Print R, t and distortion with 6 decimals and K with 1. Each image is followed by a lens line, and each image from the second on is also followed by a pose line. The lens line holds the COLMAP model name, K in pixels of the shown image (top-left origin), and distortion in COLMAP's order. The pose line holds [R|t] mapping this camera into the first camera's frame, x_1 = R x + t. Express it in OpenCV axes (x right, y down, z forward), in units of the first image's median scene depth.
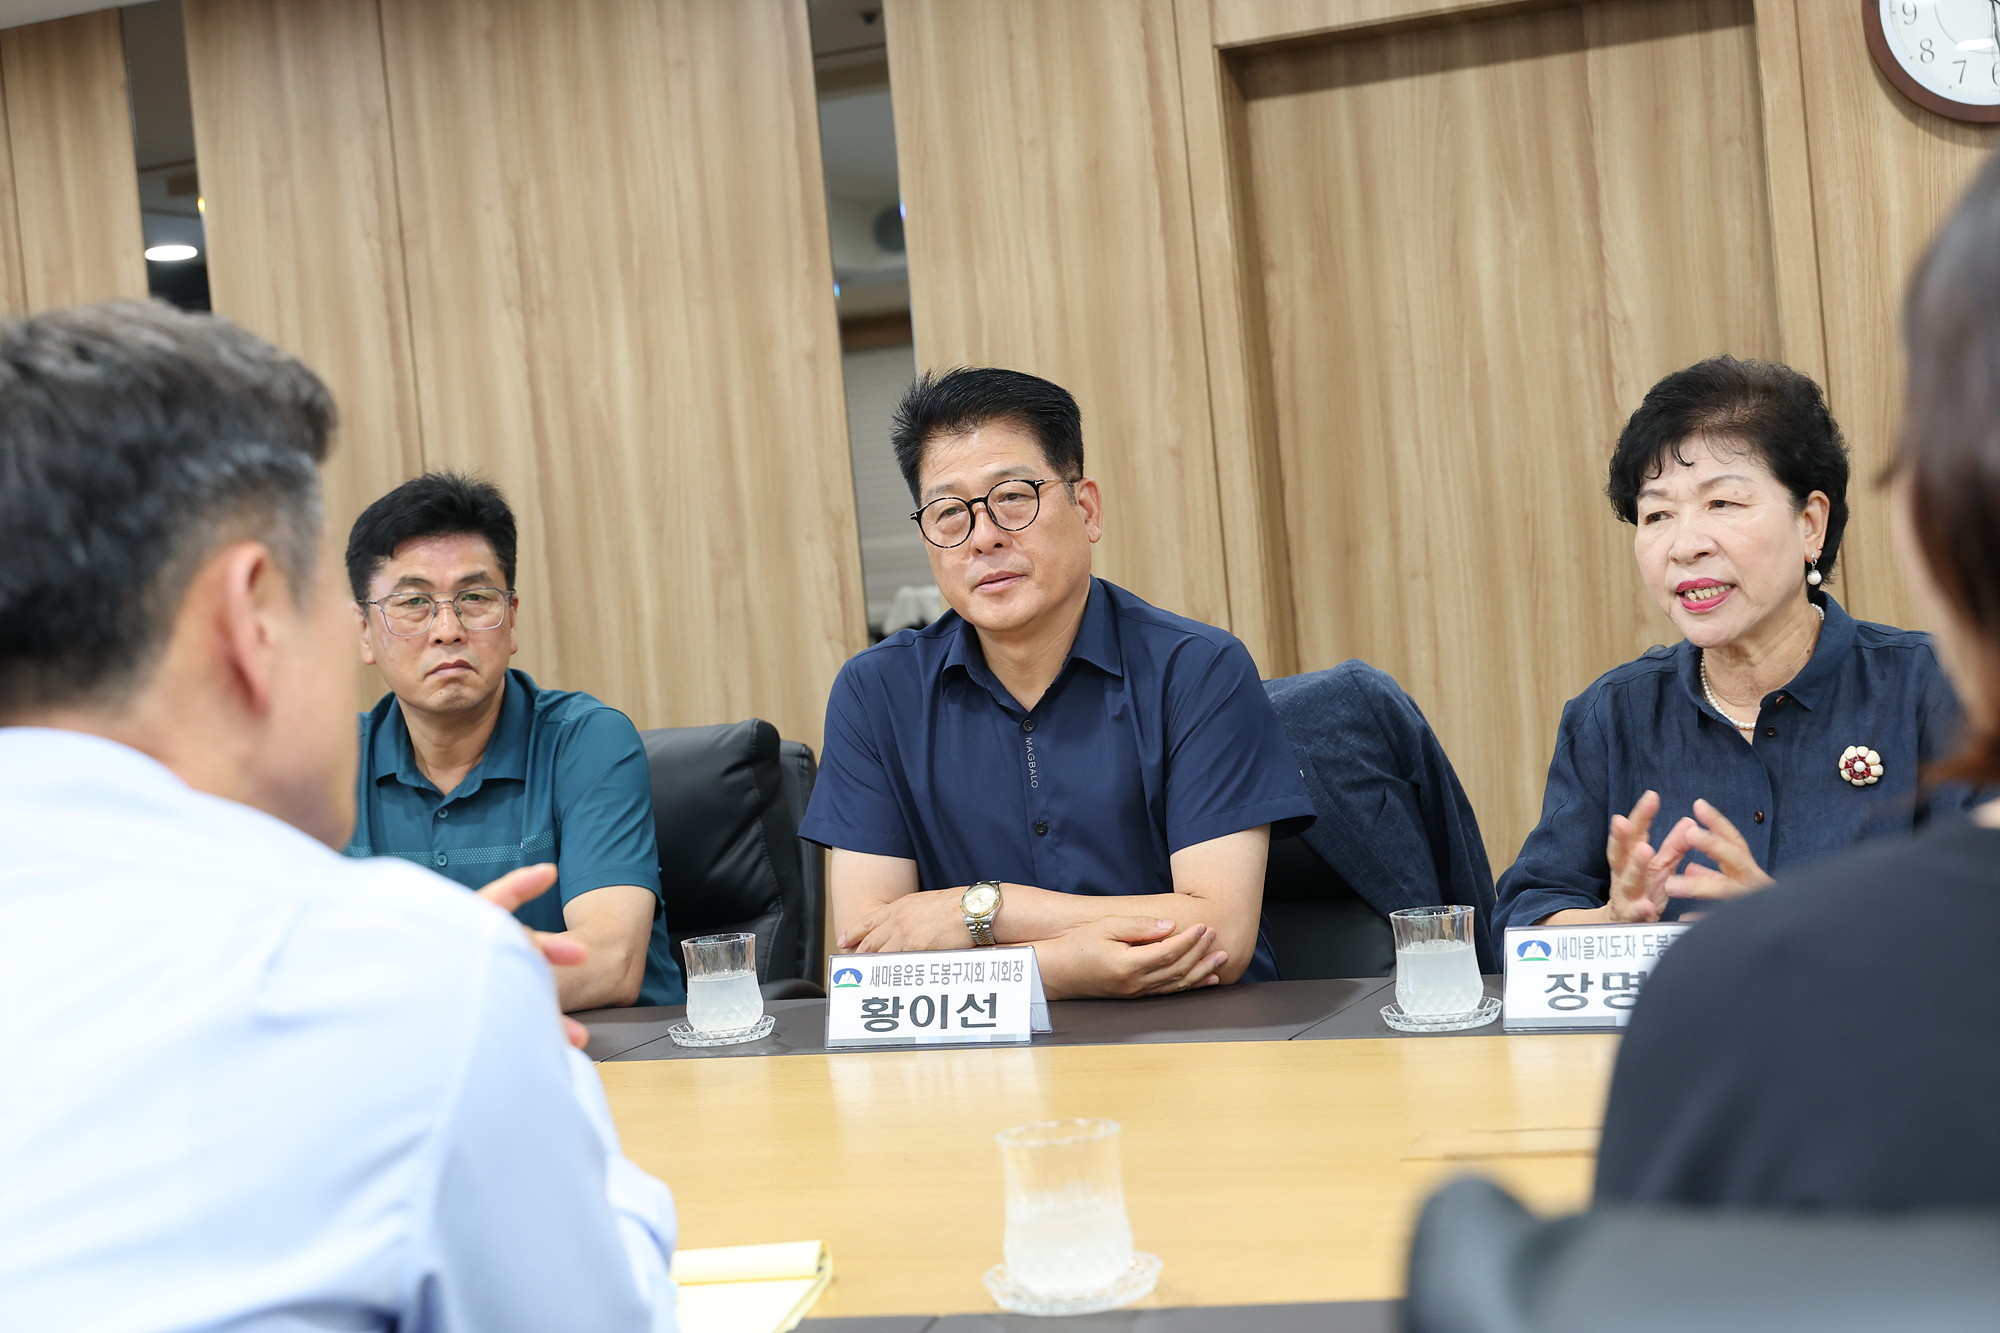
lens RADIAL K [[3046.1, 0, 1000.0], [0, 3046.1, 666.5], [0, 0, 1]] dist [-0.010789, 0.039006]
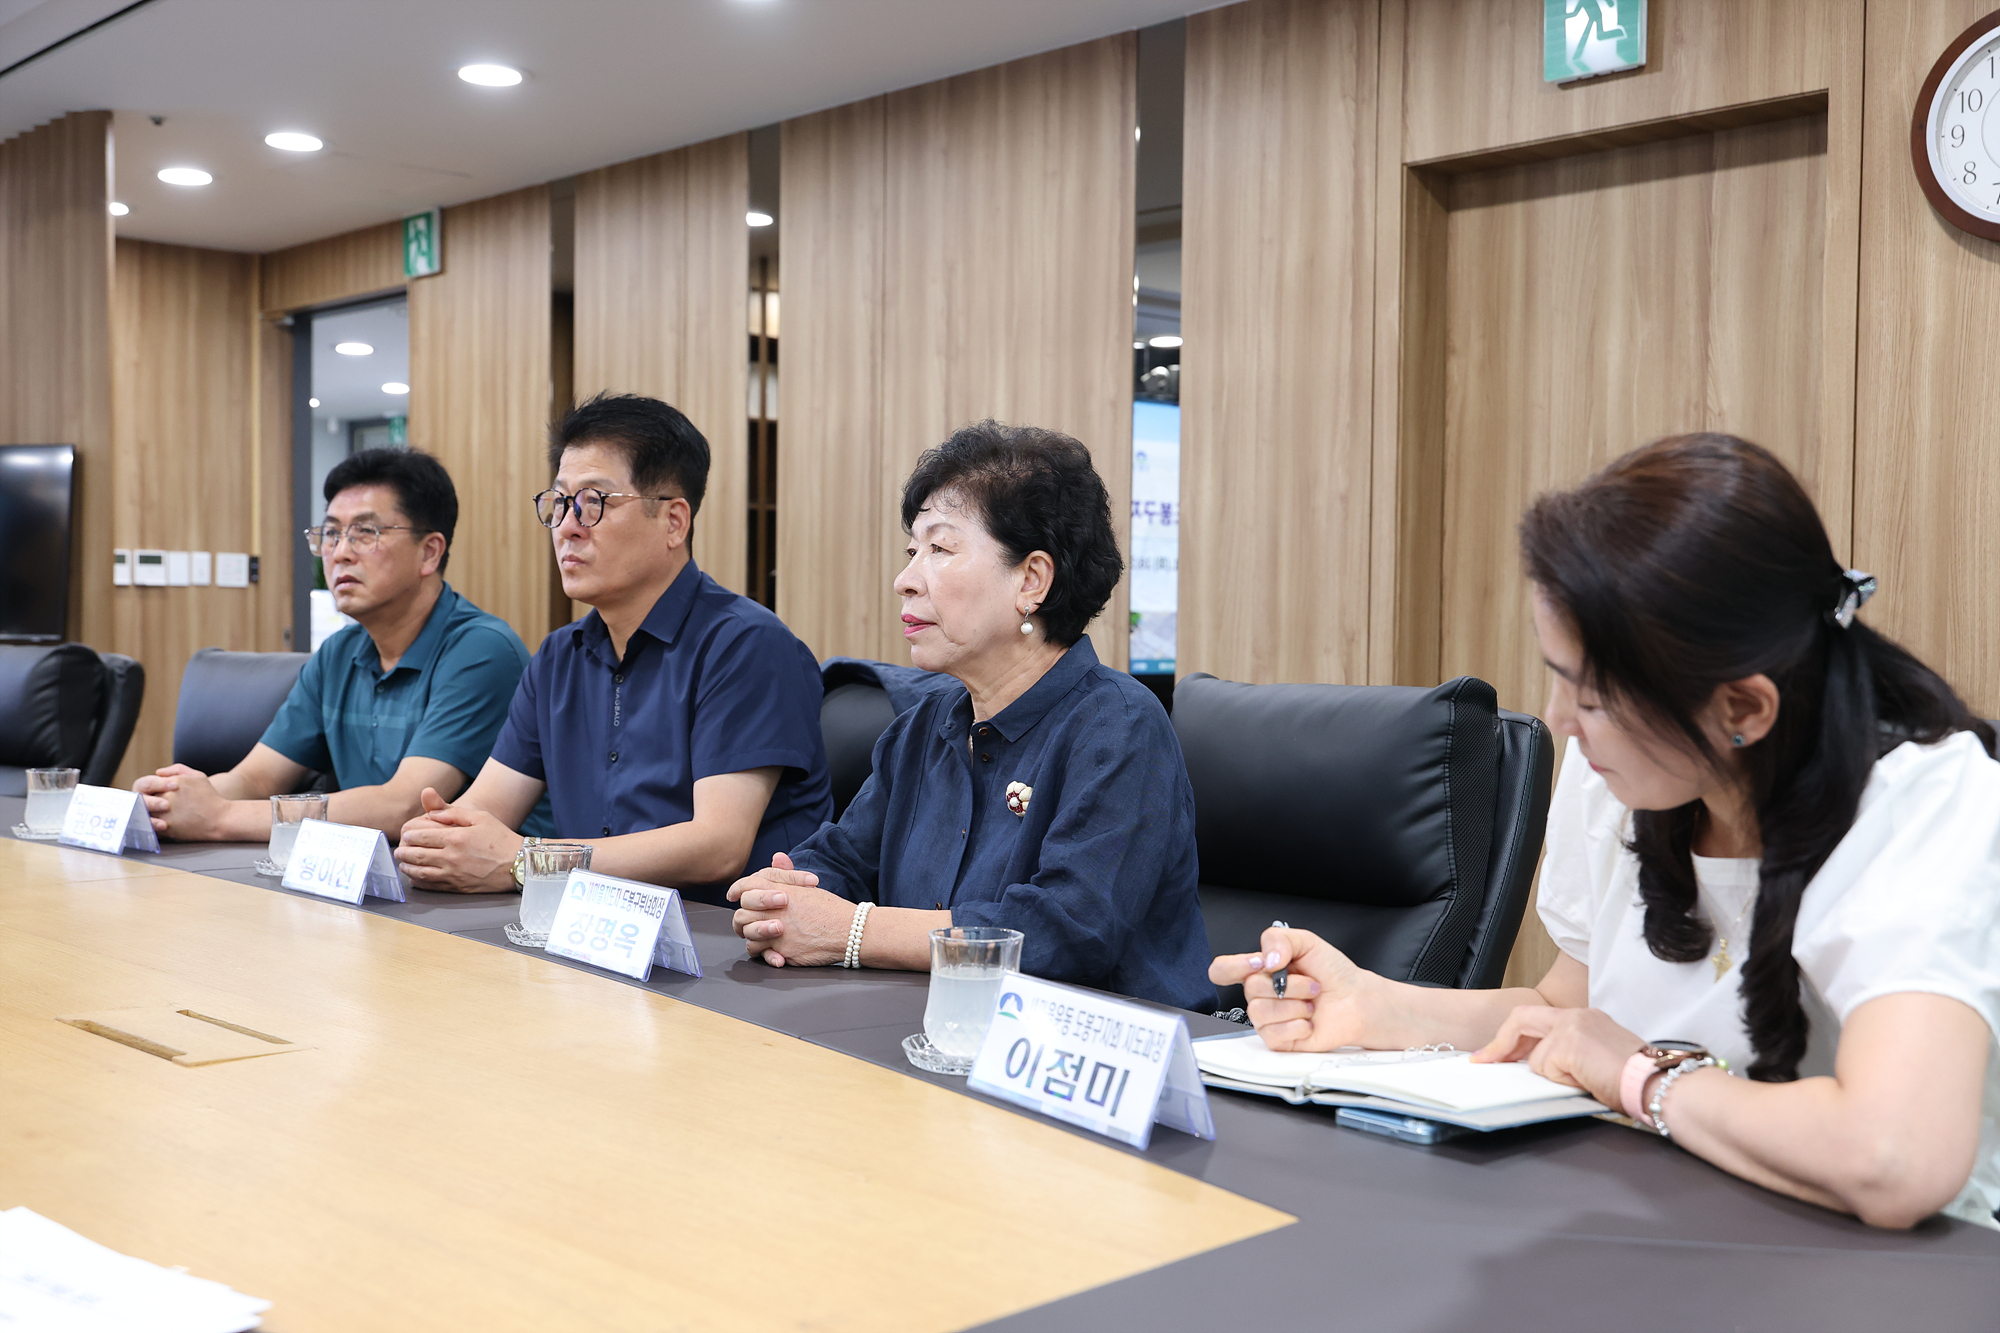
lens RADIAL K [[2133.8, 0, 1000.0], [0, 2133.8, 666.5], [0, 0, 1]] dist [0.008526, 0.011971]
pose [[0.905046, 0.112855, -0.410068, 0.291262], [-0.106121, 0.993579, 0.039226, -0.022565], [0.411862, 0.008016, 0.911211, 0.165811]]
